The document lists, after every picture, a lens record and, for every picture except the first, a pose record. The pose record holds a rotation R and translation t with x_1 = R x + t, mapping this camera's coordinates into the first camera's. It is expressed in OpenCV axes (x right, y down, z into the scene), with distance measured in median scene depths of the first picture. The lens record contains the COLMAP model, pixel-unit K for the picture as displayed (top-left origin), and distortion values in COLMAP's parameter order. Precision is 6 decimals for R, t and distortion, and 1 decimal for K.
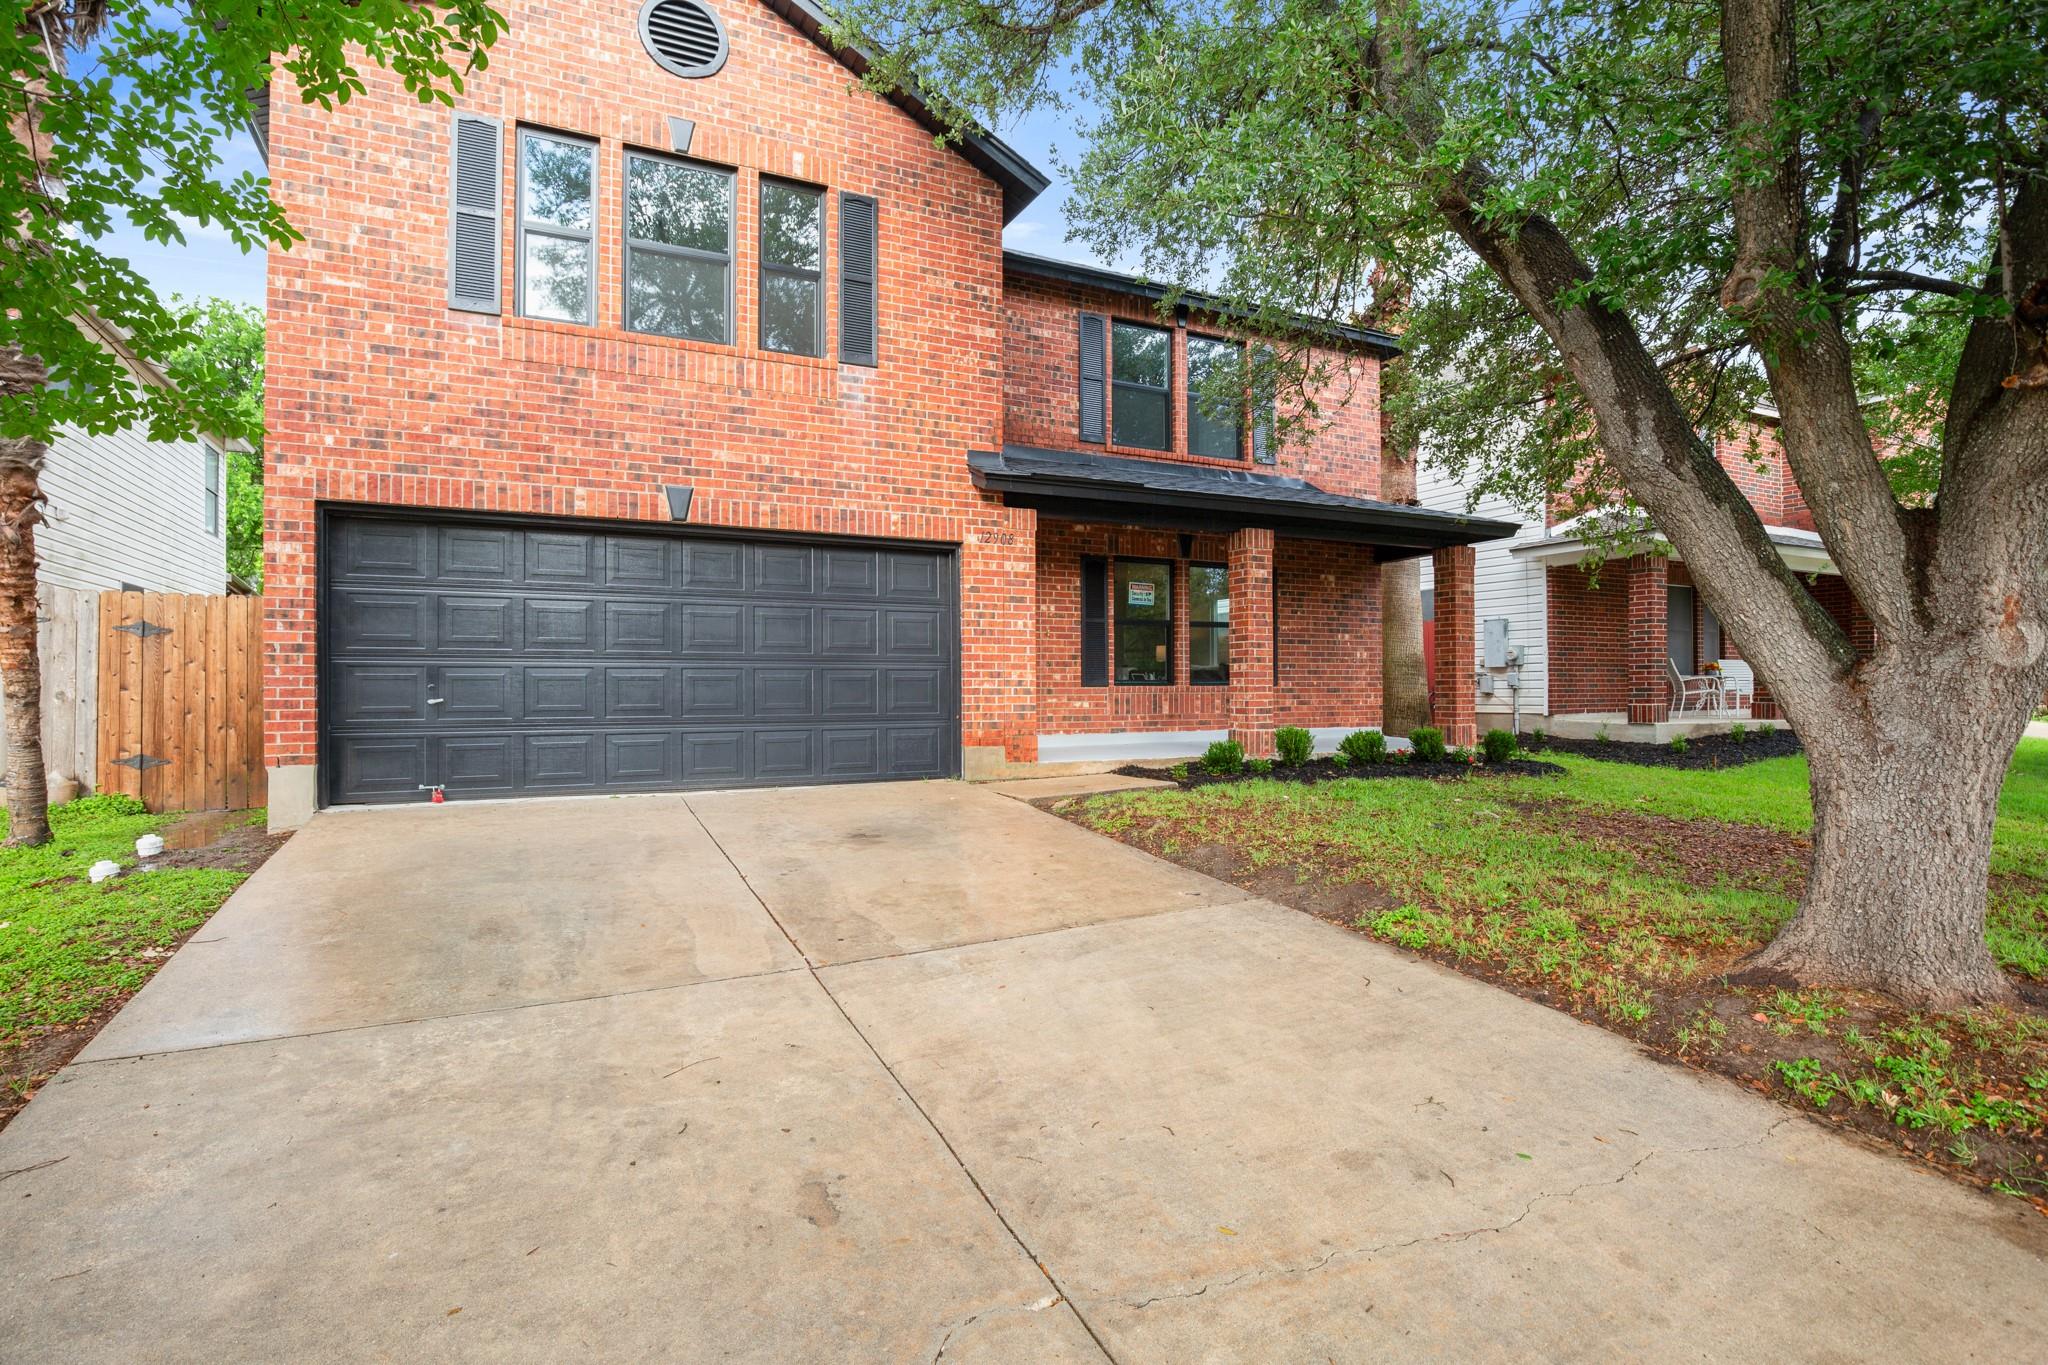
lens RADIAL K [[1021.4, 0, 1028.0], [0, 1021.4, 675.9], [0, 0, 1]] dist [-0.029399, 0.005227]
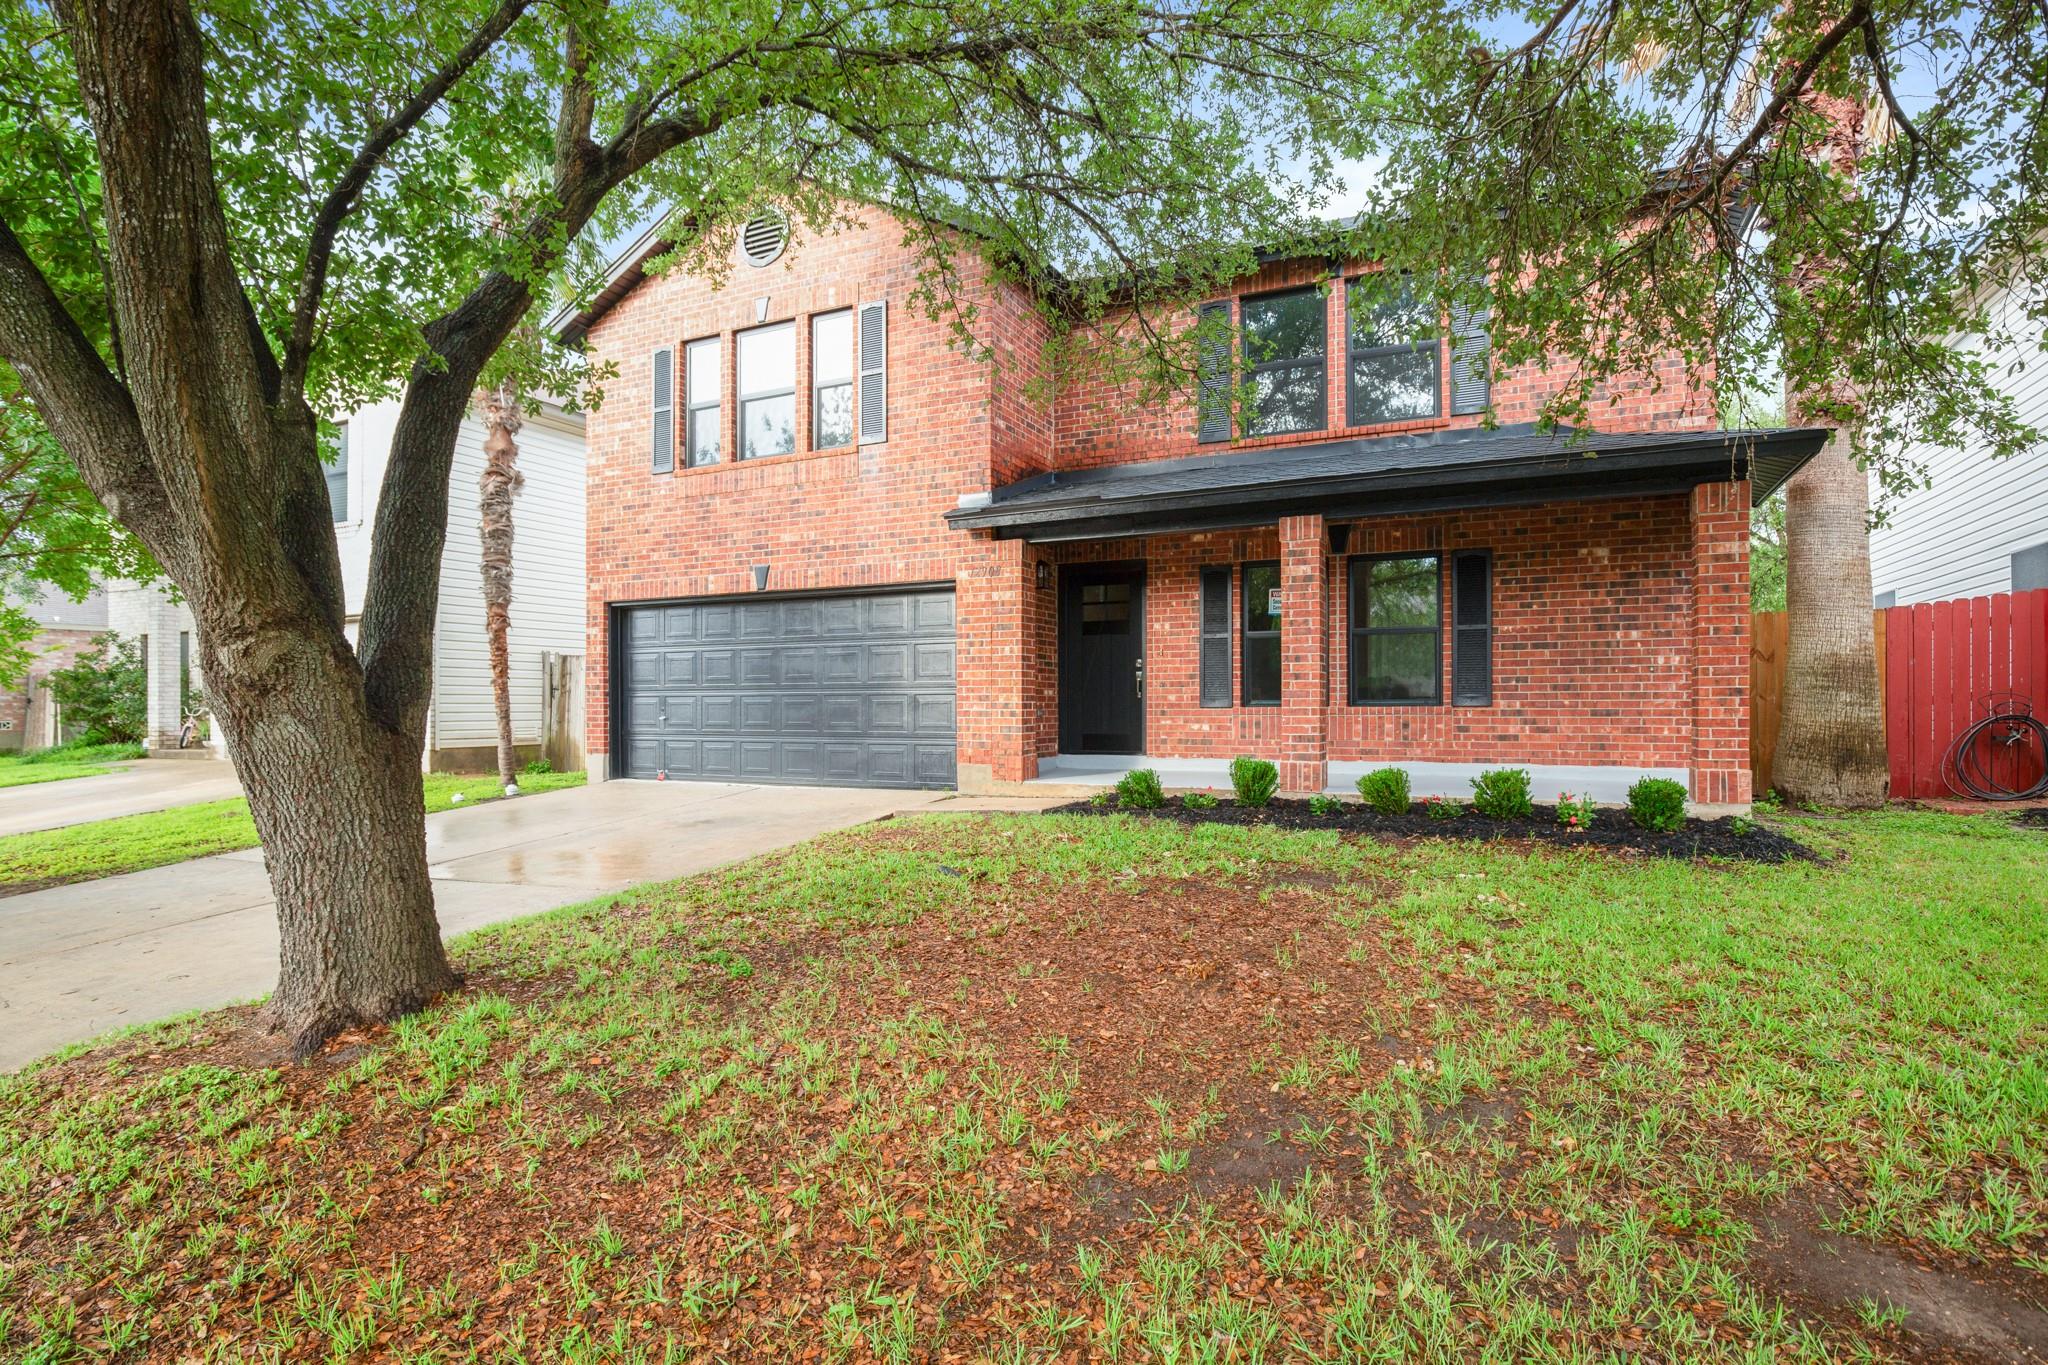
lens RADIAL K [[1021.4, 0, 1033.9], [0, 1021.4, 700.9], [0, 0, 1]] dist [-0.029399, 0.005227]
pose [[0.616216, -0.002426, -0.787574, 0.885758], [0.012647, 0.999897, 0.006815, -0.005225], [0.787476, -0.014160, 0.616183, 0.390828]]
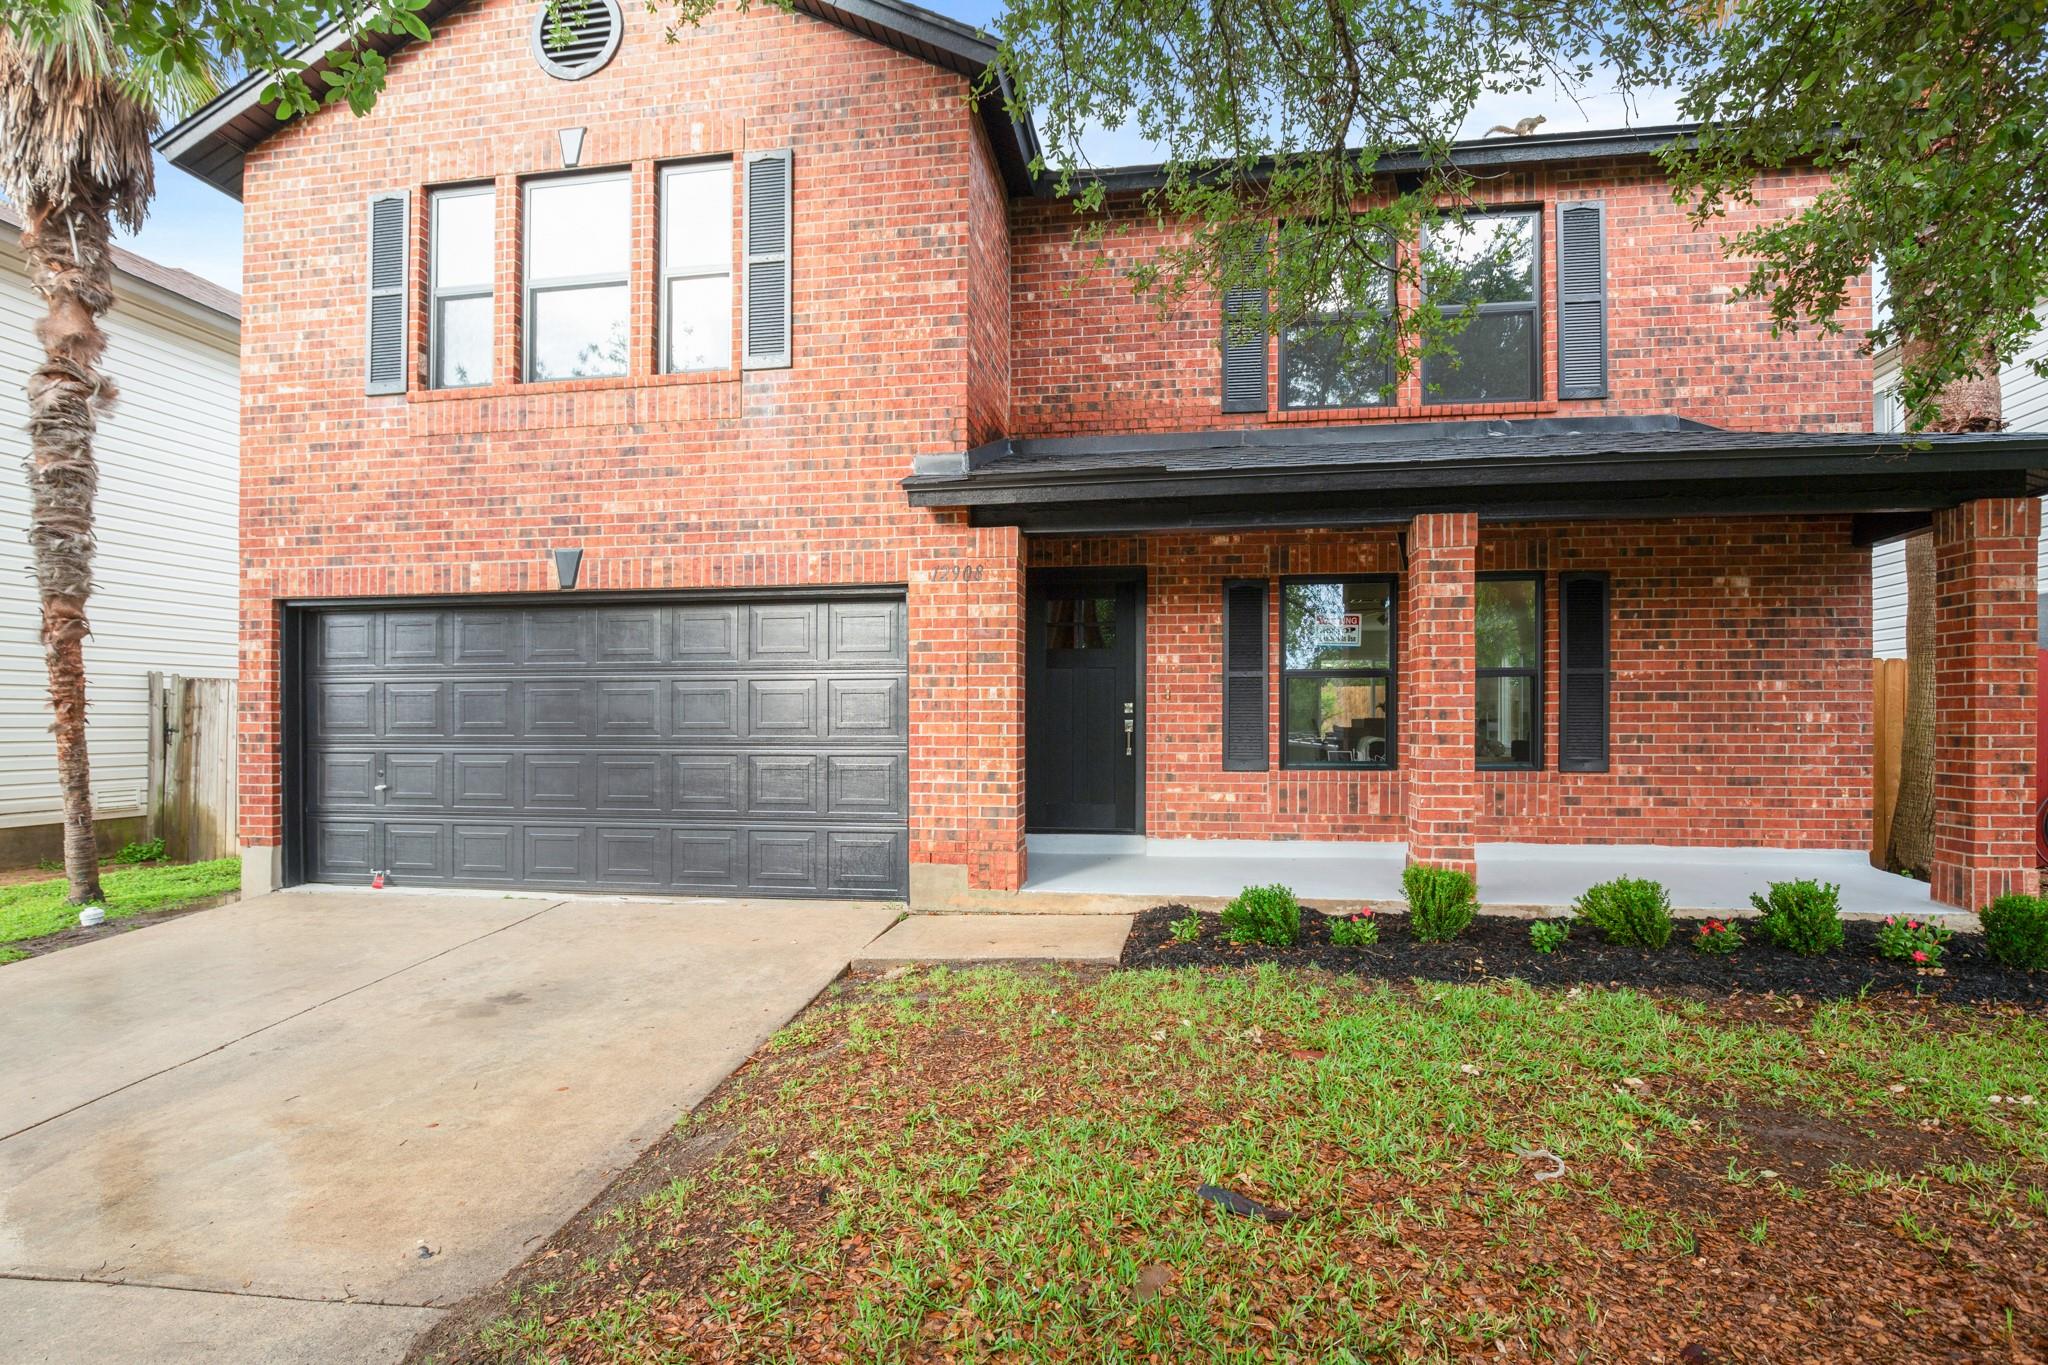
lens RADIAL K [[1021.4, 0, 1040.7], [0, 1021.4, 718.5], [0, 0, 1]] dist [-0.029399, 0.005227]
pose [[0.813620, 0.001687, -0.581395, 0.450340], [0.006333, 0.999911, 0.011764, -0.043170], [0.581363, -0.013253, 0.813536, 0.471813]]
